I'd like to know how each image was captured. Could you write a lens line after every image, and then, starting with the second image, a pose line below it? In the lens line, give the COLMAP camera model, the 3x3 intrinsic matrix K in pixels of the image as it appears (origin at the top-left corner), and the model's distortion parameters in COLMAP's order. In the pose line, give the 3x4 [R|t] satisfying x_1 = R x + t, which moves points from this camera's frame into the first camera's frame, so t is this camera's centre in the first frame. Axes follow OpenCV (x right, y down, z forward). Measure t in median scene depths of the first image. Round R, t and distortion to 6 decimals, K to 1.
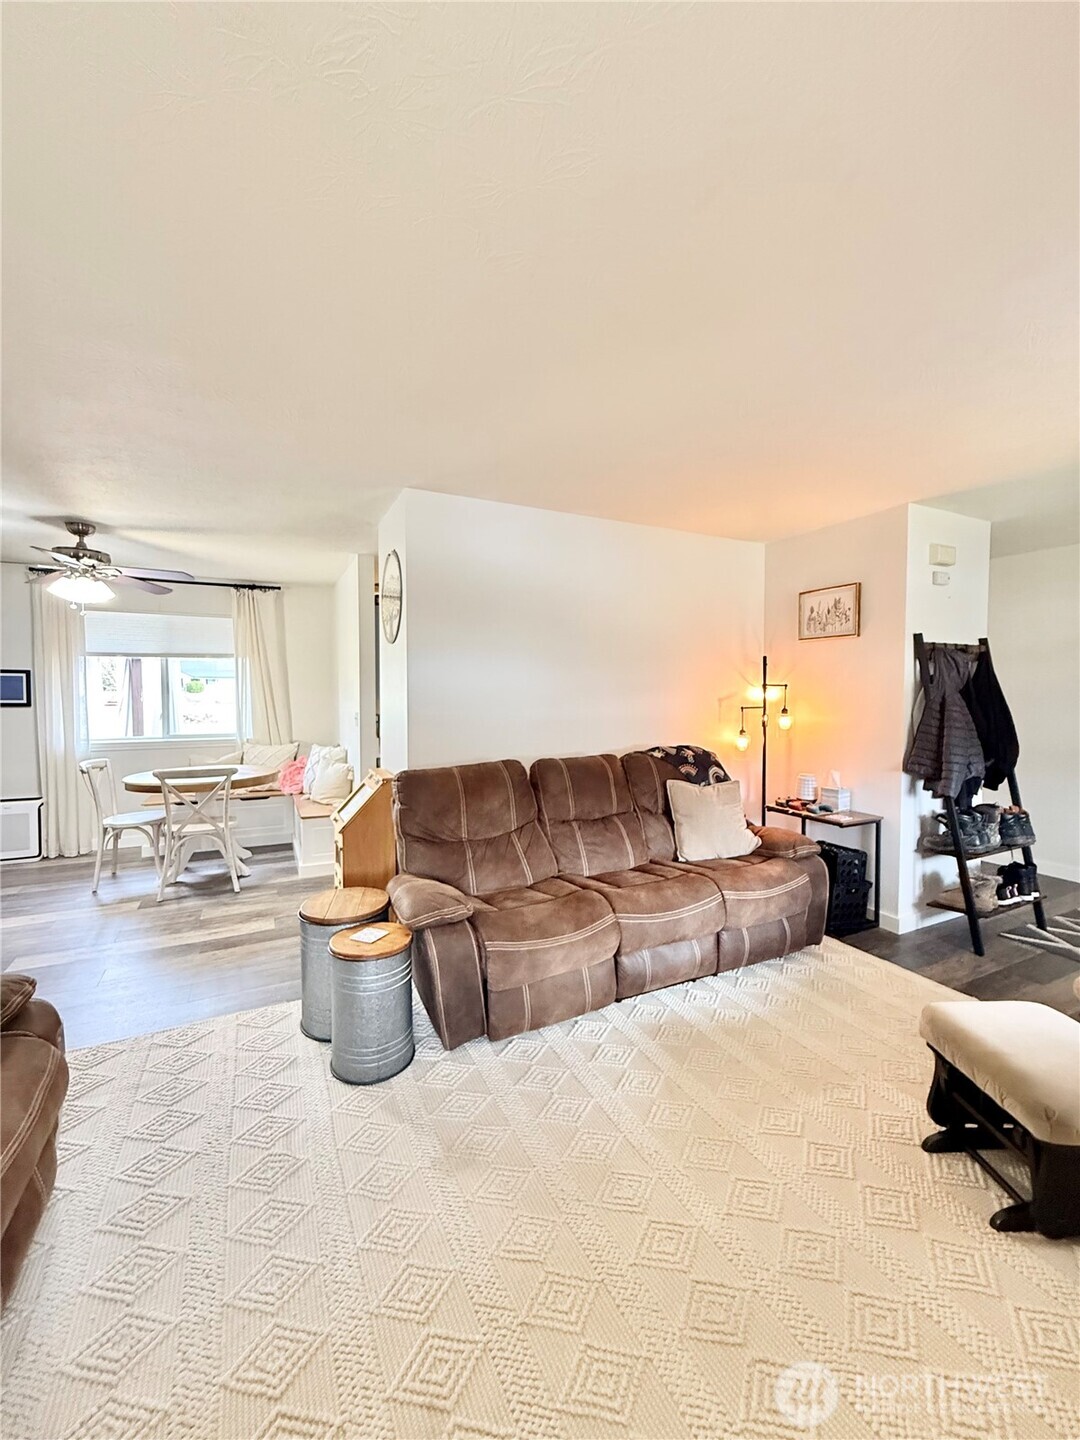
lens RADIAL K [[574.1, 0, 541.3], [0, 574.1, 716.1], [0, 0, 1]] dist [-0.001947, 0.000615]
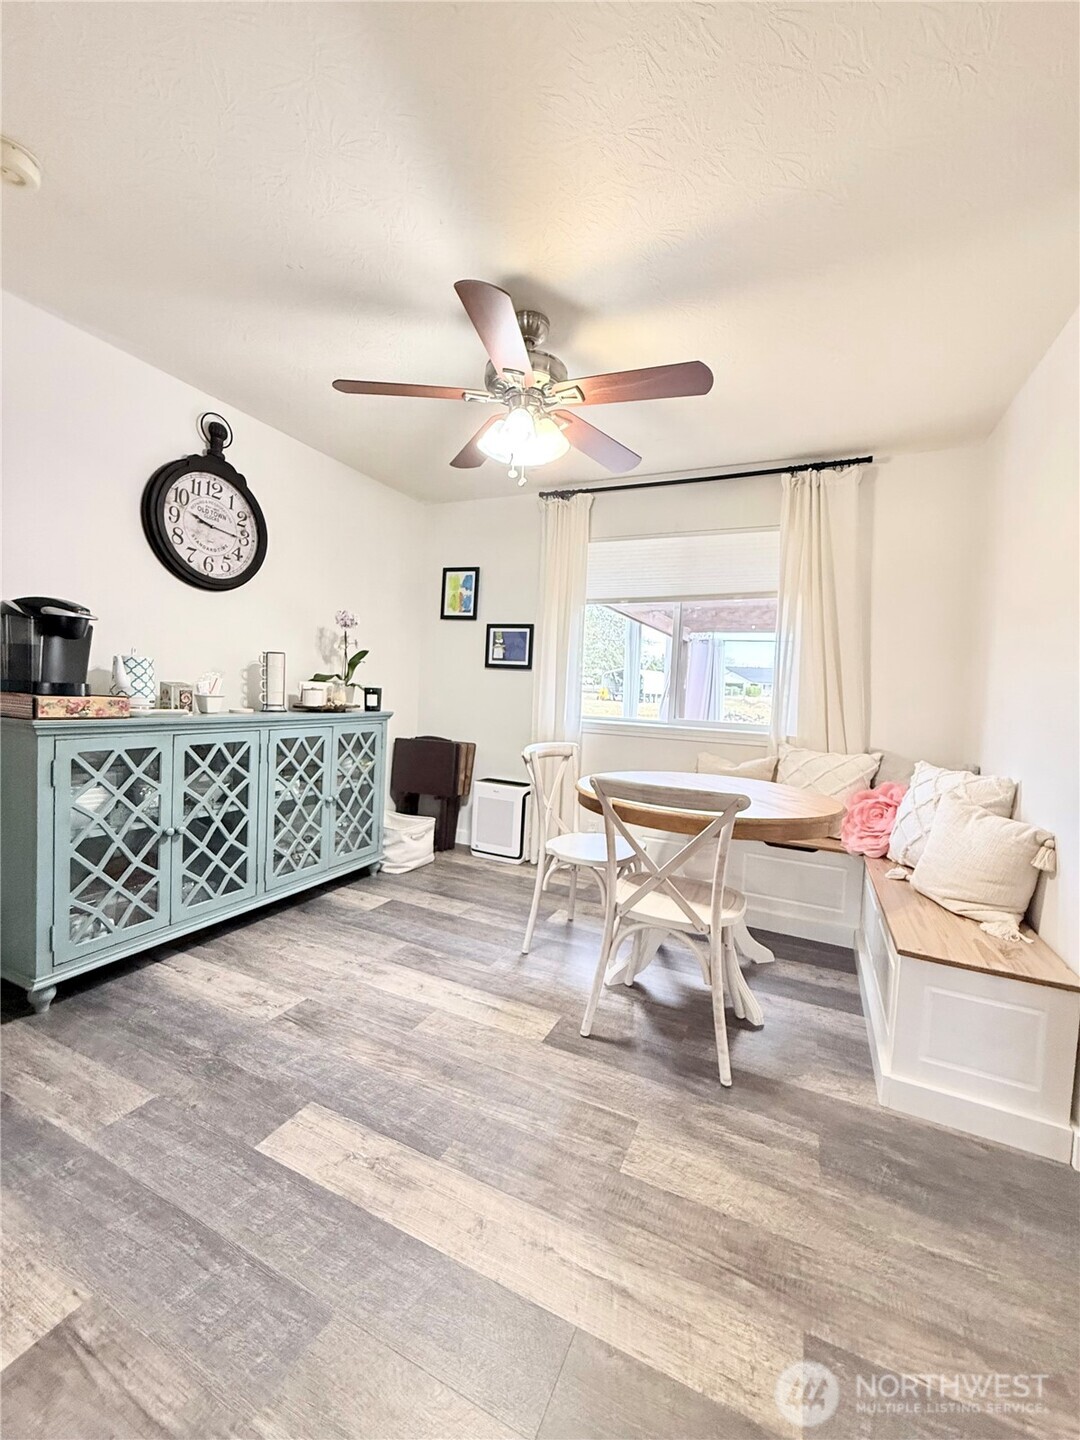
lens RADIAL K [[574.1, 0, 541.3], [0, 574.1, 716.1], [0, 0, 1]] dist [-0.001947, 0.000615]
pose [[0.621596, 0.064870, -0.780647, -0.249217], [-0.077759, 0.996753, 0.020911, 0.030150], [0.779469, 0.047704, 0.624622, 0.511411]]
